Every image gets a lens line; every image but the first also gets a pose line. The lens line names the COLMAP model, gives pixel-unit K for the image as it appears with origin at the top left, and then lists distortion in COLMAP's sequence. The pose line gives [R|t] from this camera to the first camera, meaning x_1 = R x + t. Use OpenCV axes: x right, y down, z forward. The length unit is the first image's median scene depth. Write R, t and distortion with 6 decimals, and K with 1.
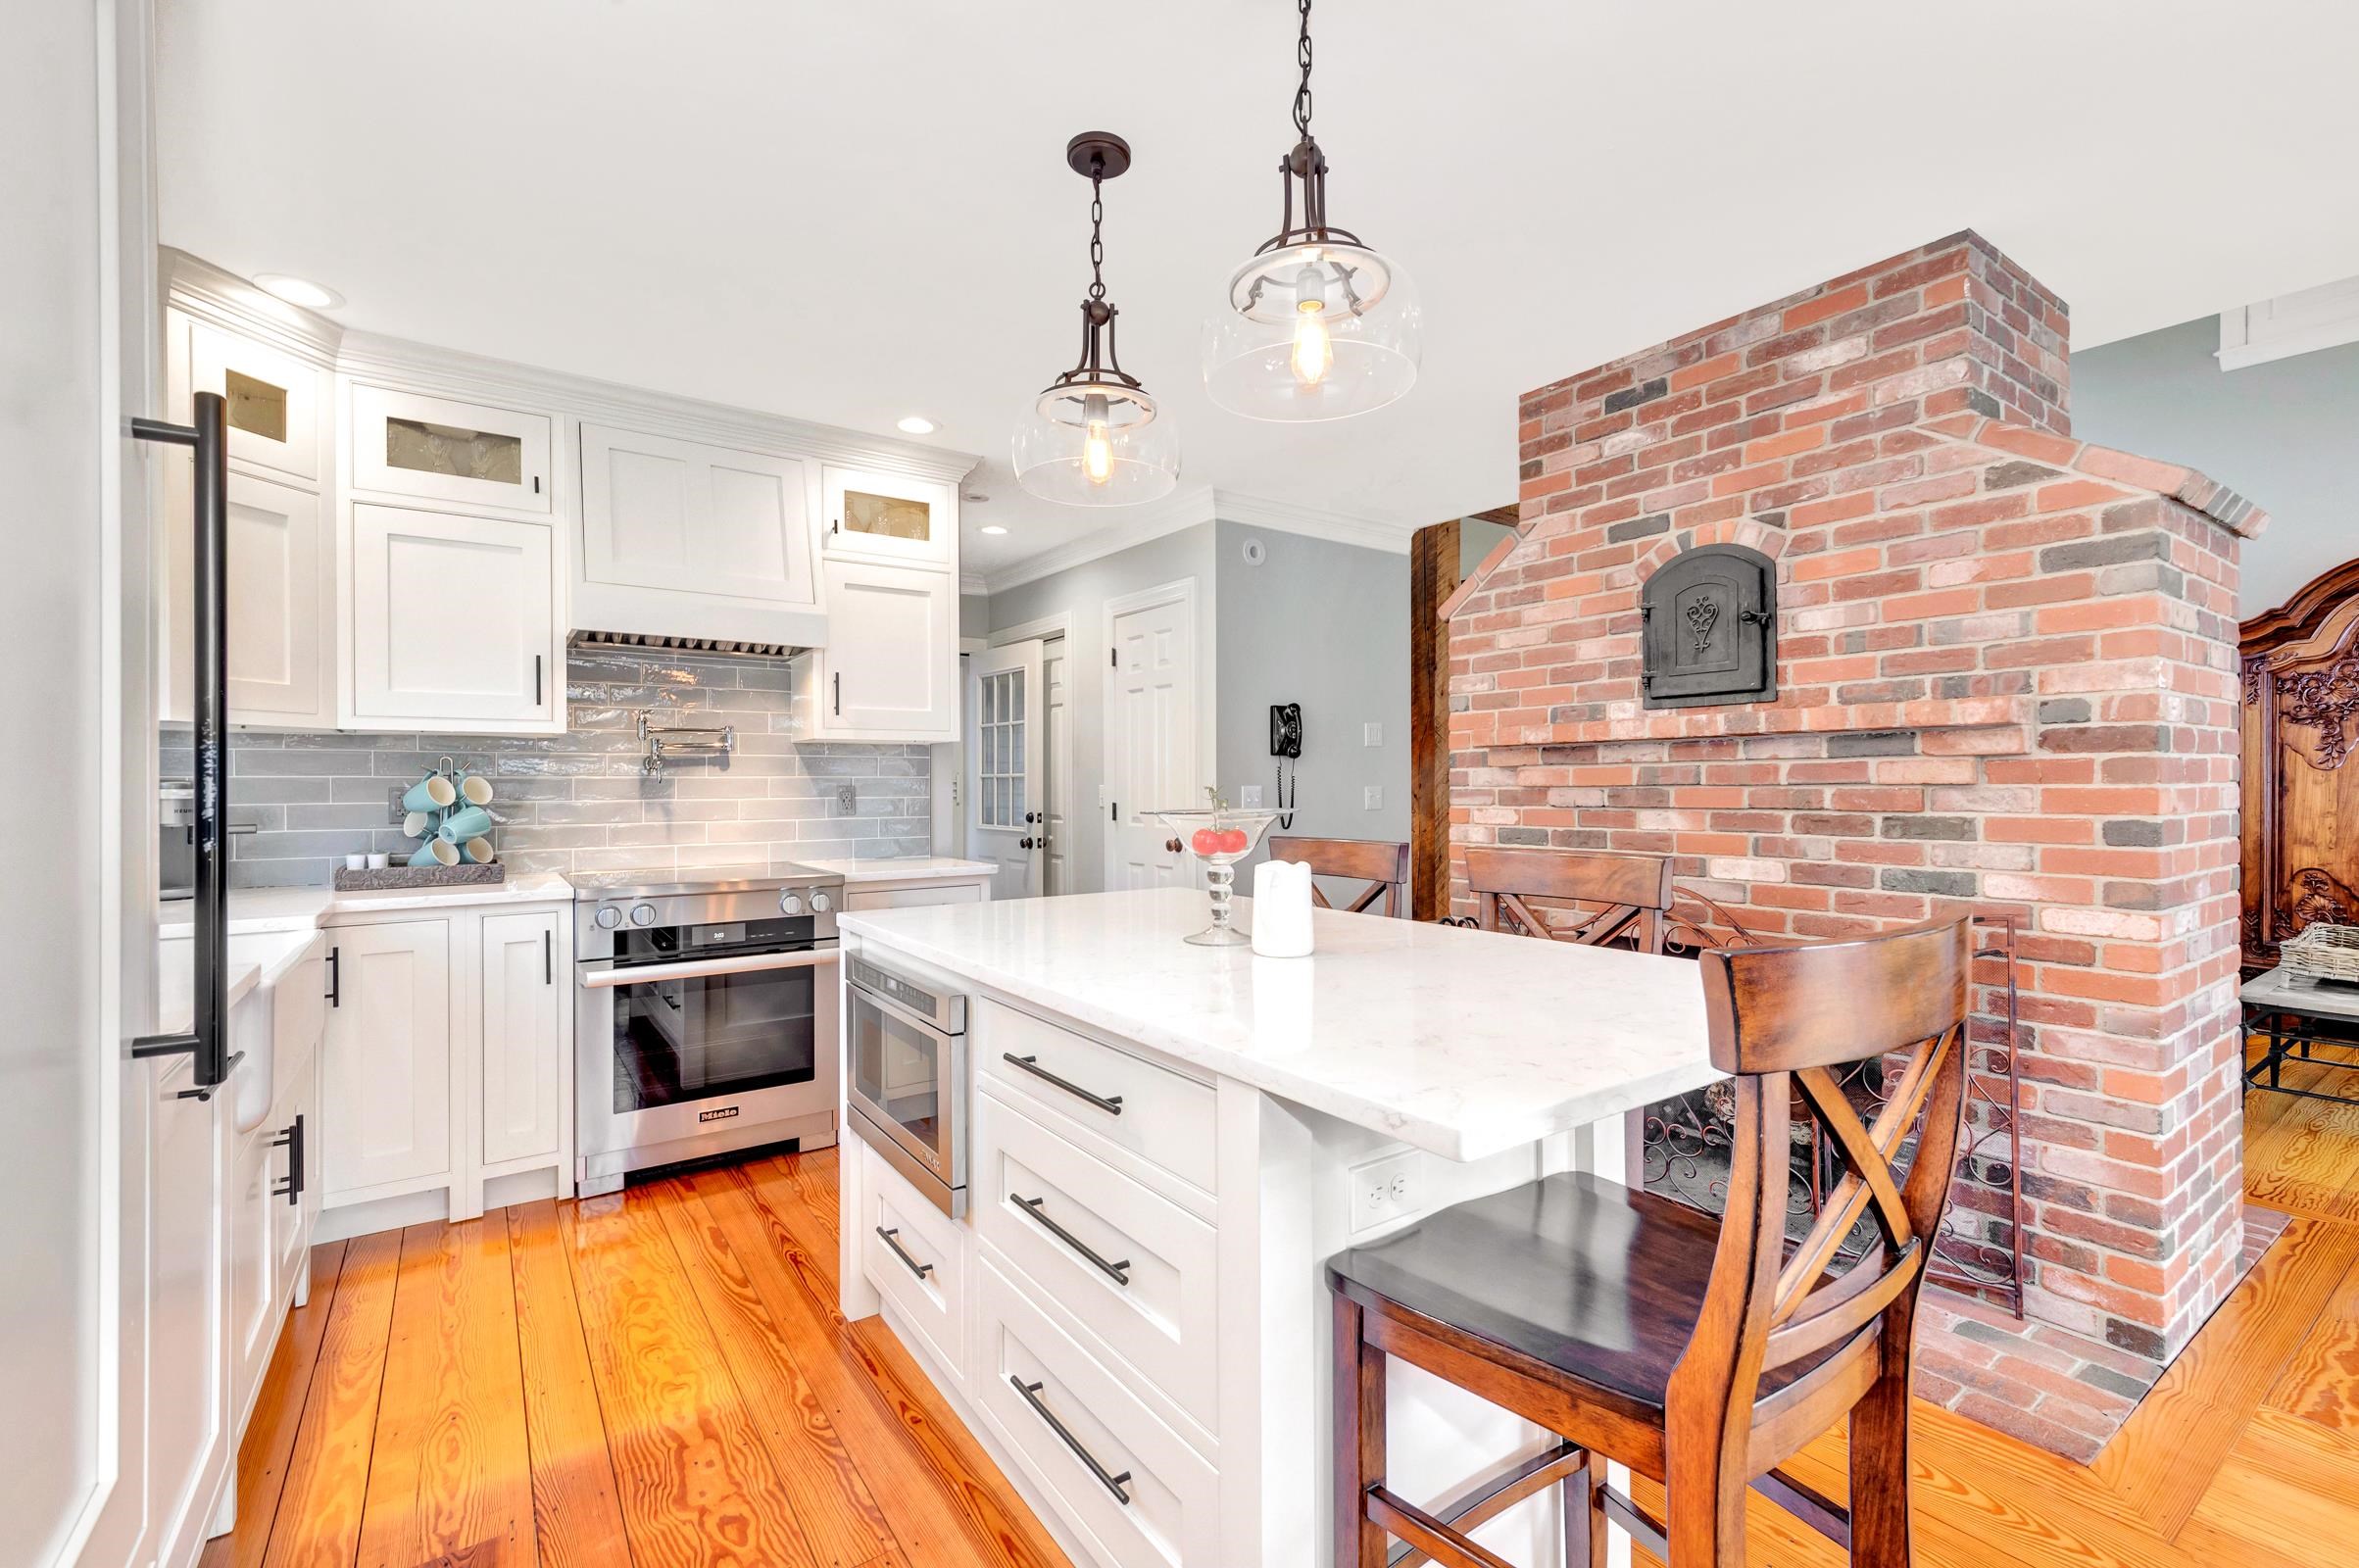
lens RADIAL K [[985.8, 0, 1172.1], [0, 985.8, 785.0], [0, 0, 1]] dist [-0.001191, 0.002160]
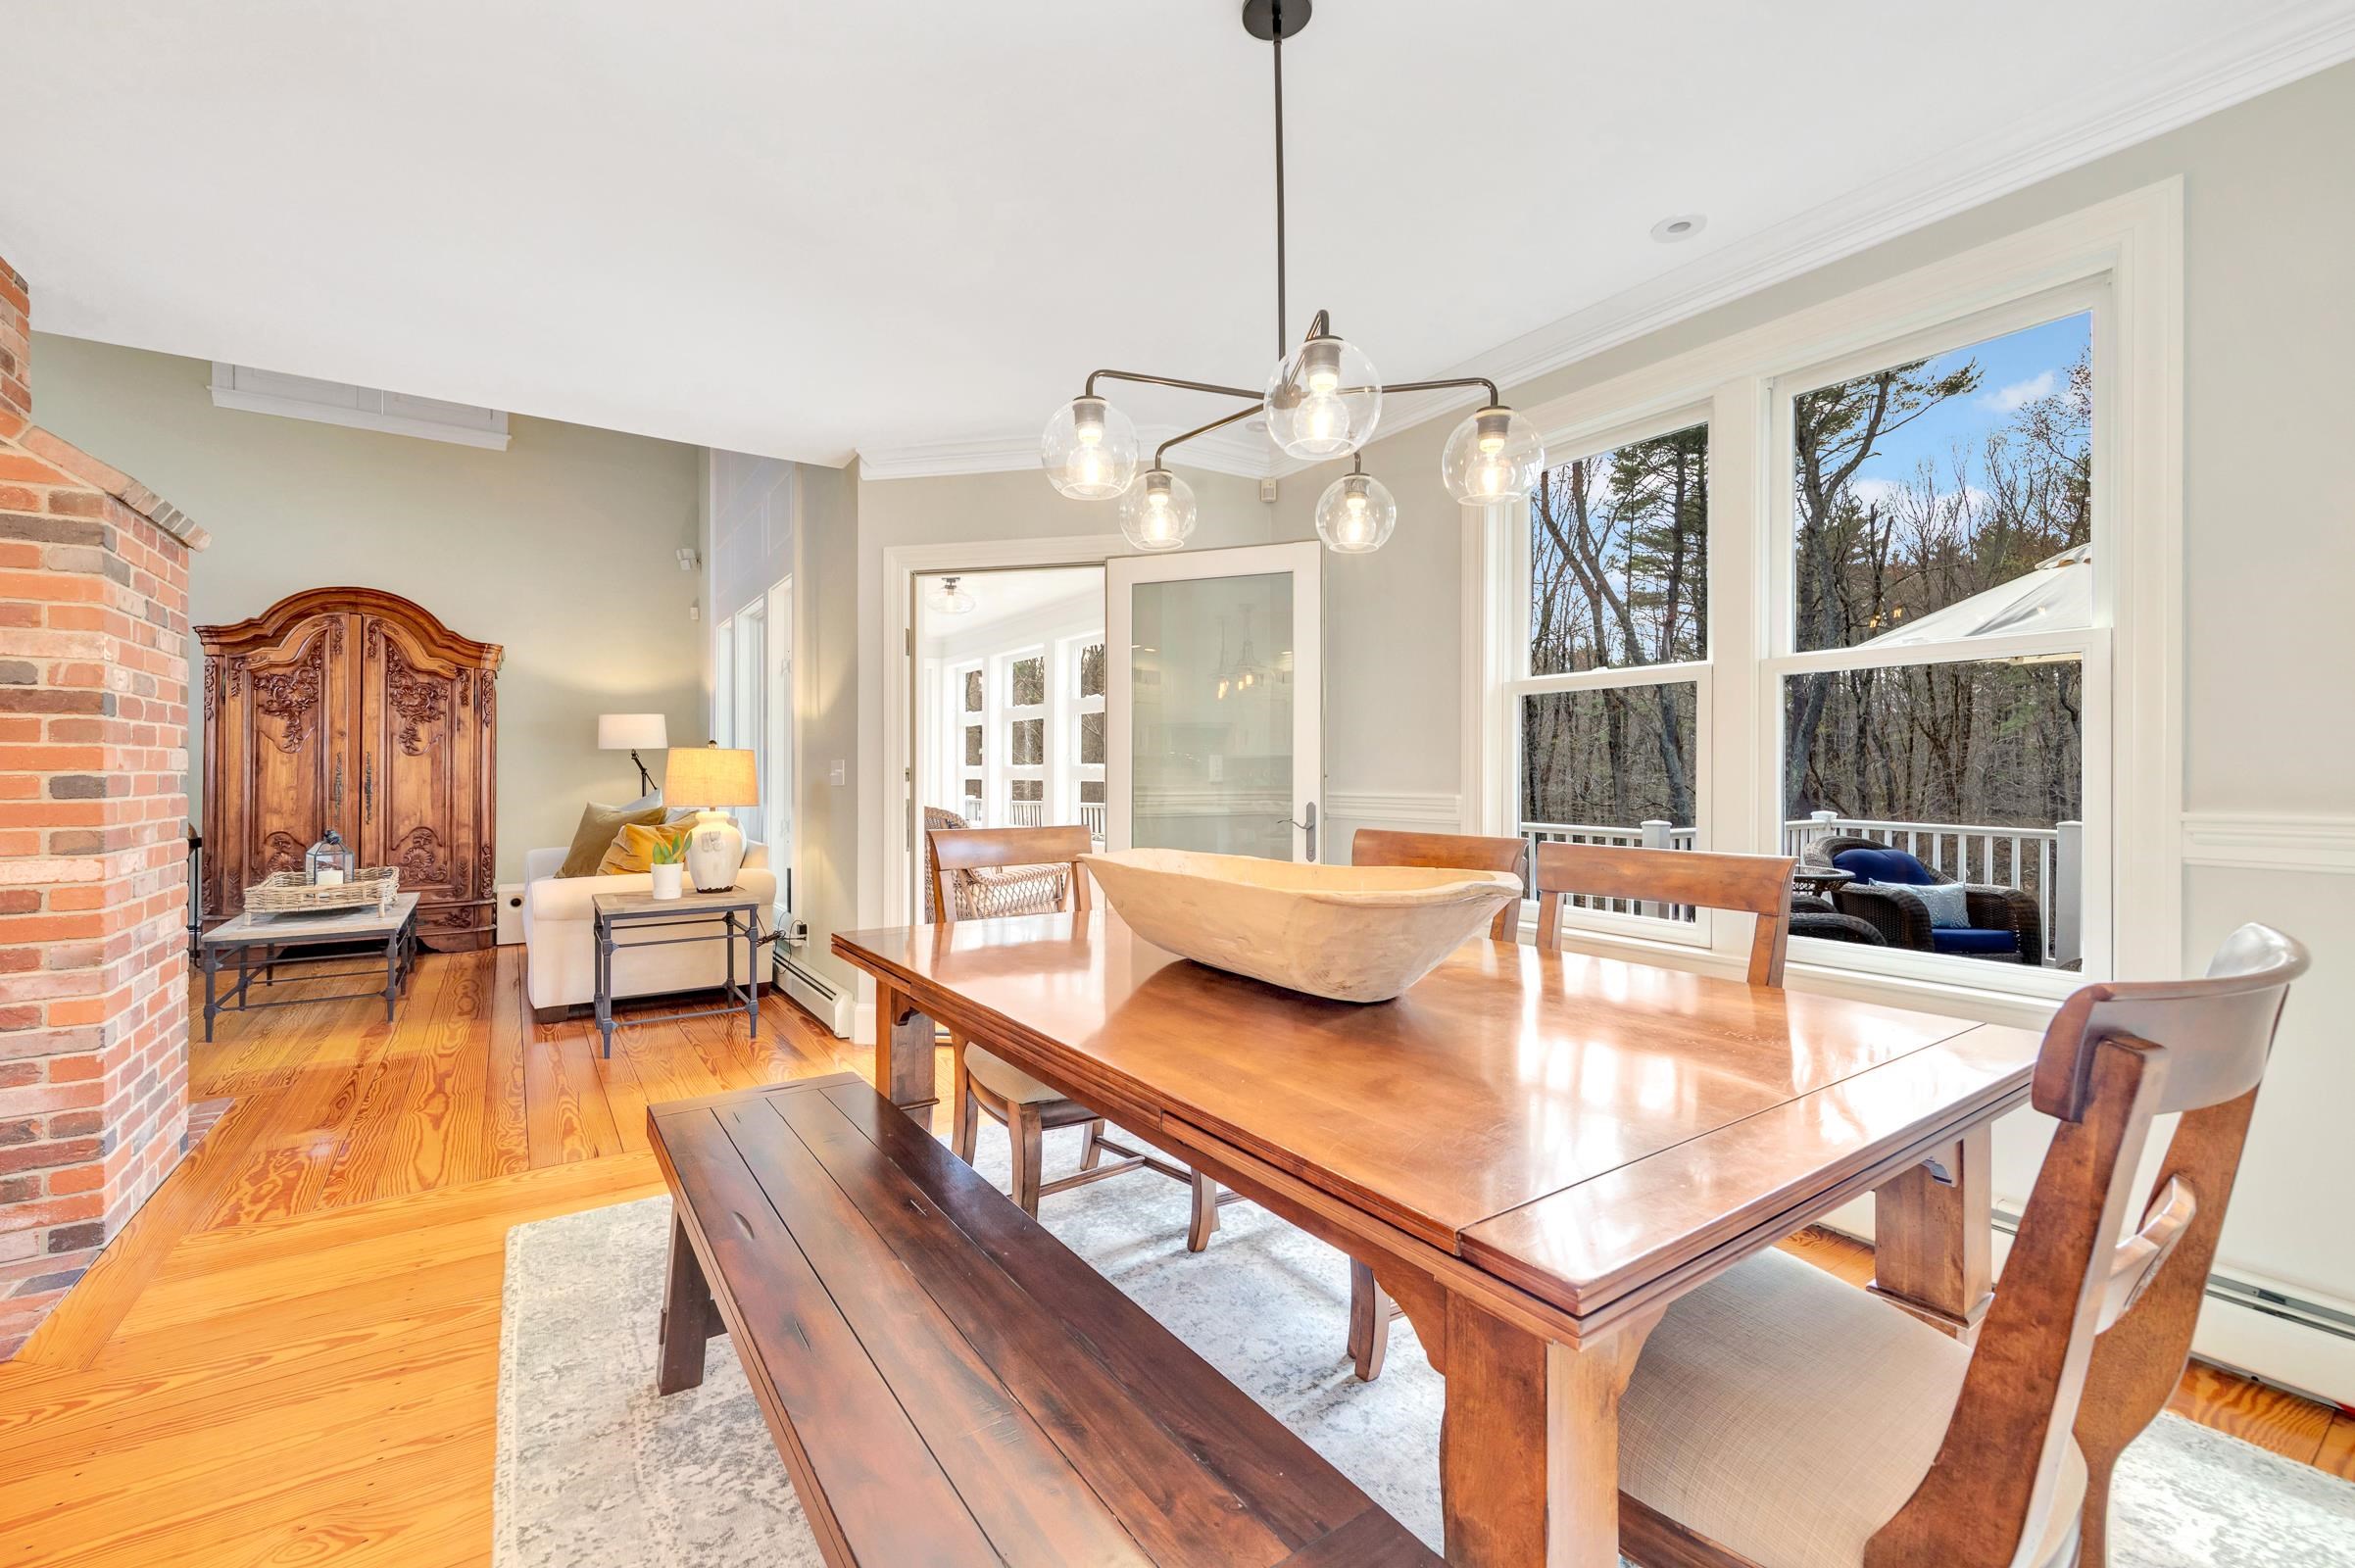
lens RADIAL K [[984.1, 0, 1169.9], [0, 984.1, 779.2], [0, 0, 1]] dist [-0.001191, 0.002160]
pose [[0.015254, 0.004307, 0.999874, -0.122365], [0.002031, 0.999989, -0.004339, 0.045735], [-0.999882, 0.002097, 0.015245, -0.246887]]
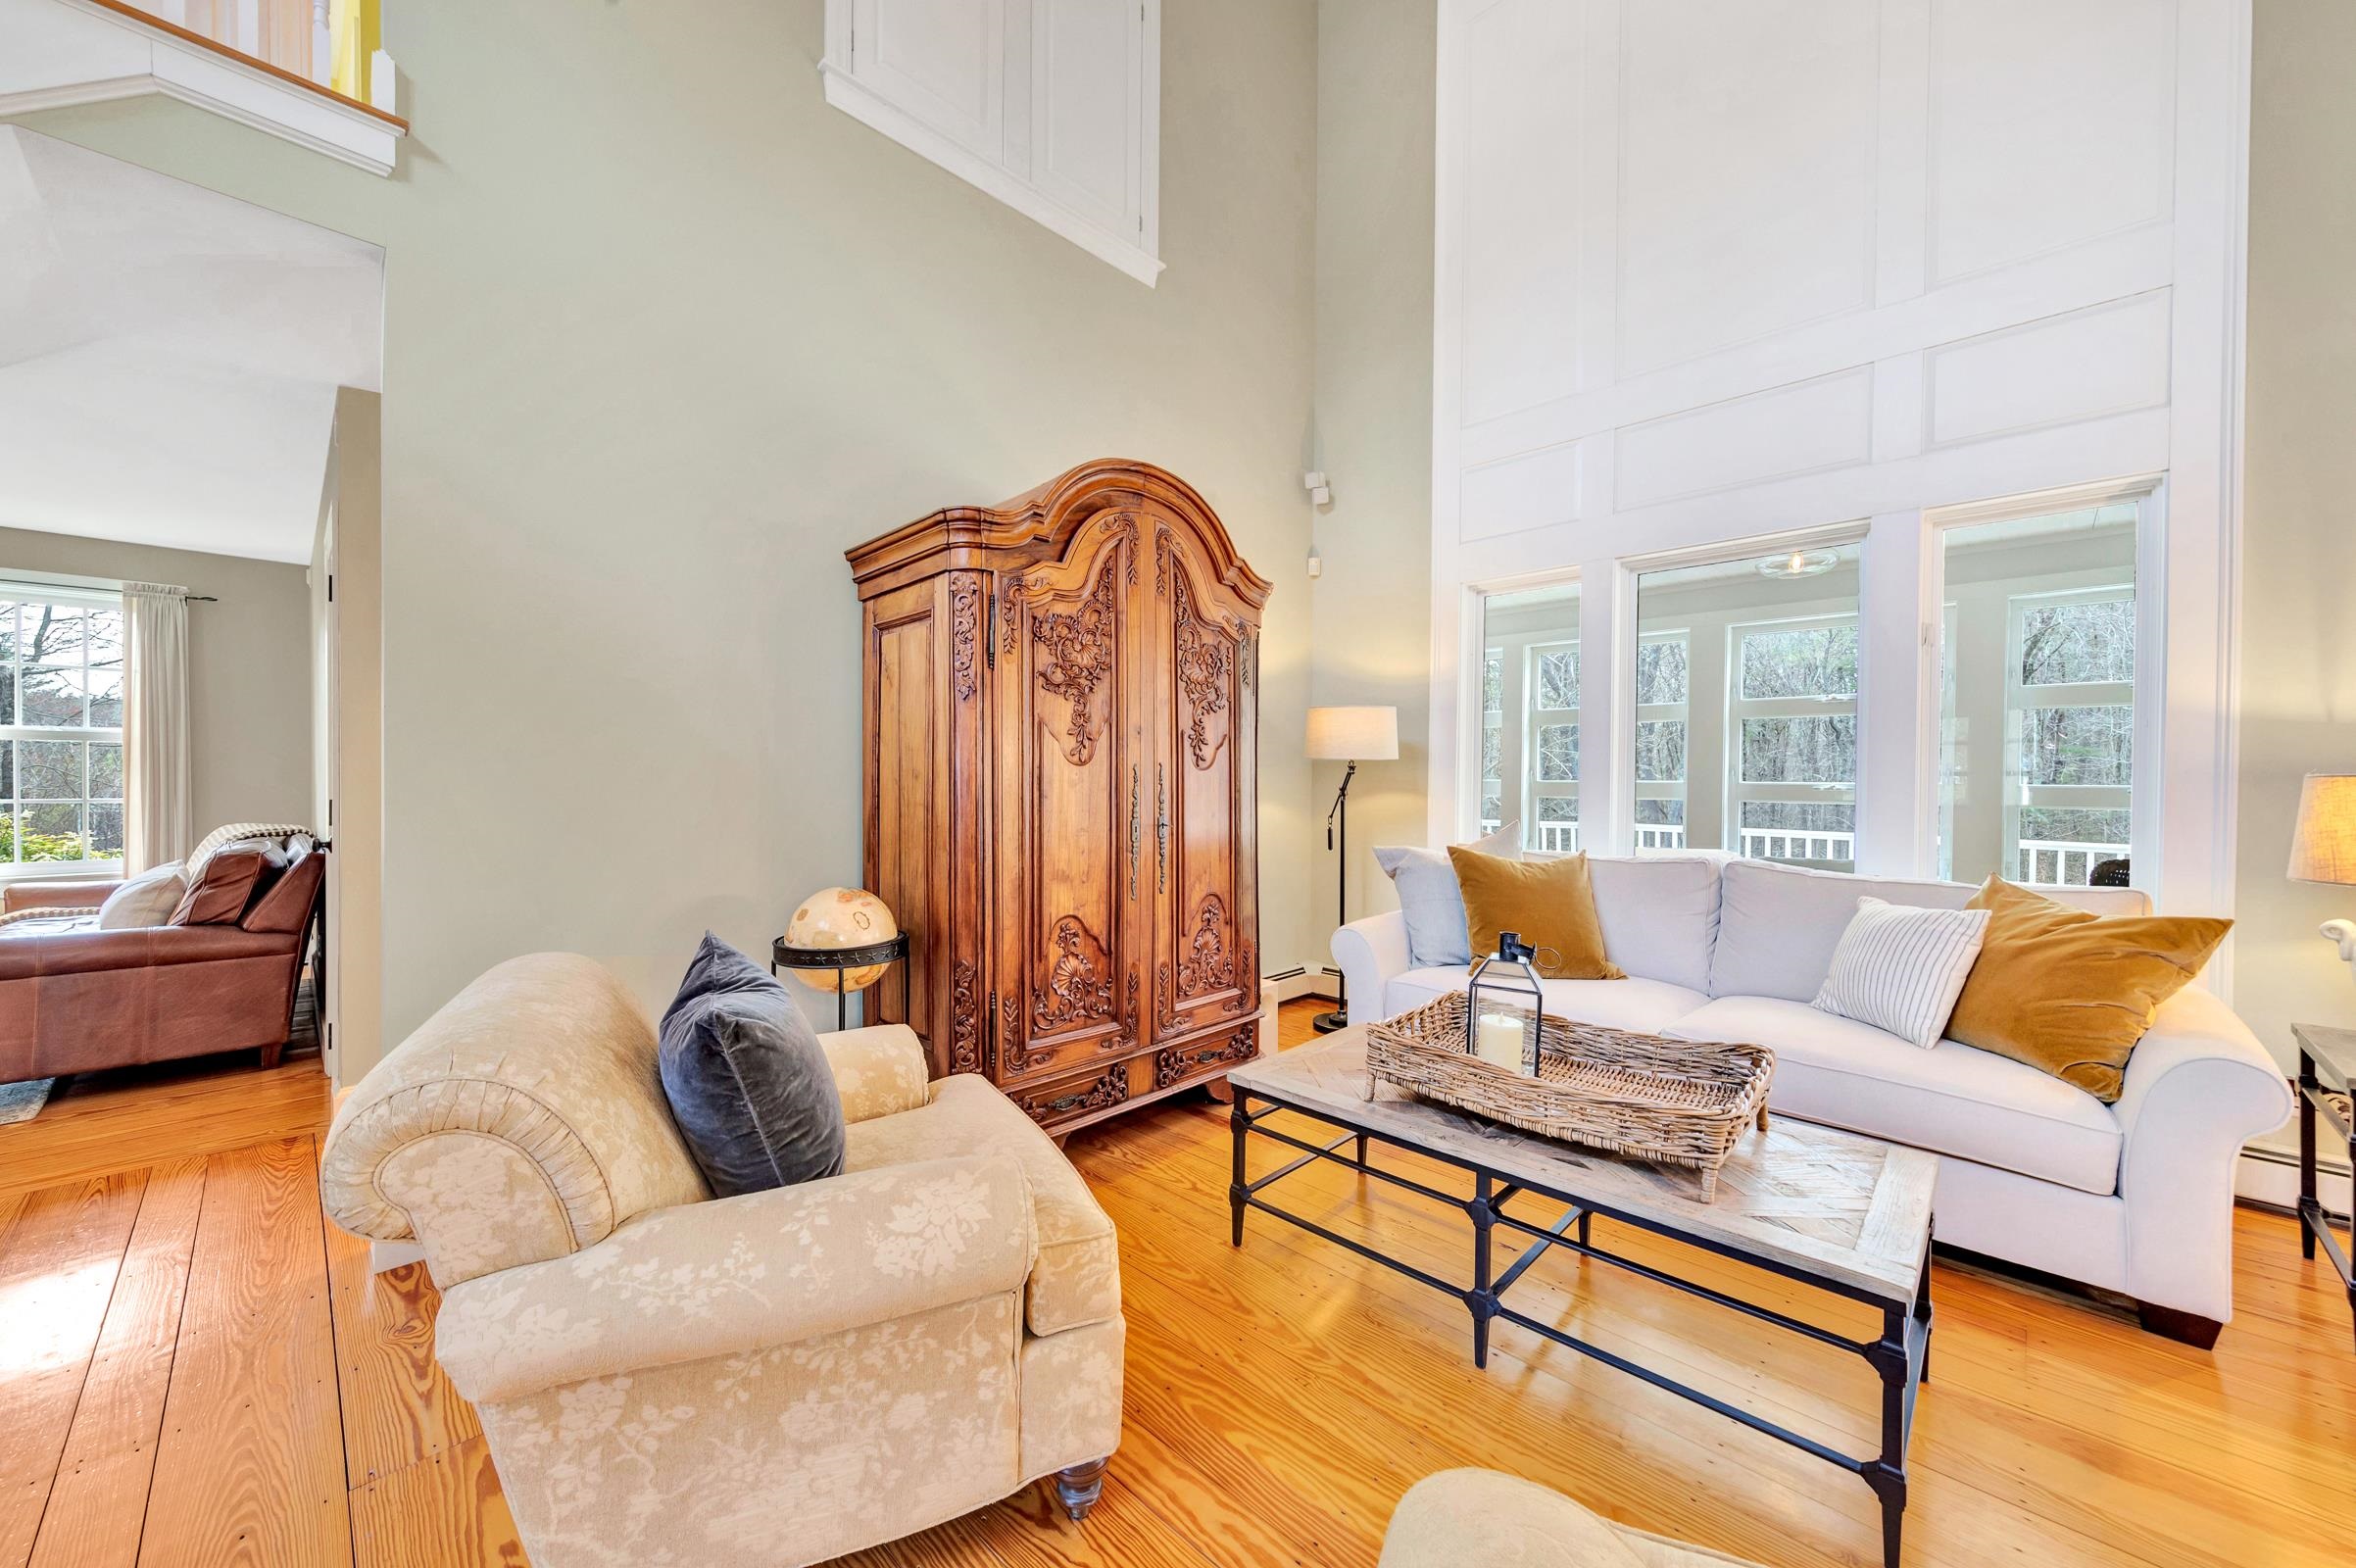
lens RADIAL K [[872.7, 0, 1165.9], [0, 872.7, 784.4], [0, 0, 1]] dist [0.006528, -0.000061]
pose [[-0.189279, -0.007871, 0.981892, 1.012712], [-0.003689, 0.999967, 0.007305, -0.011711], [-0.981916, -0.002239, -0.189302, 1.835049]]
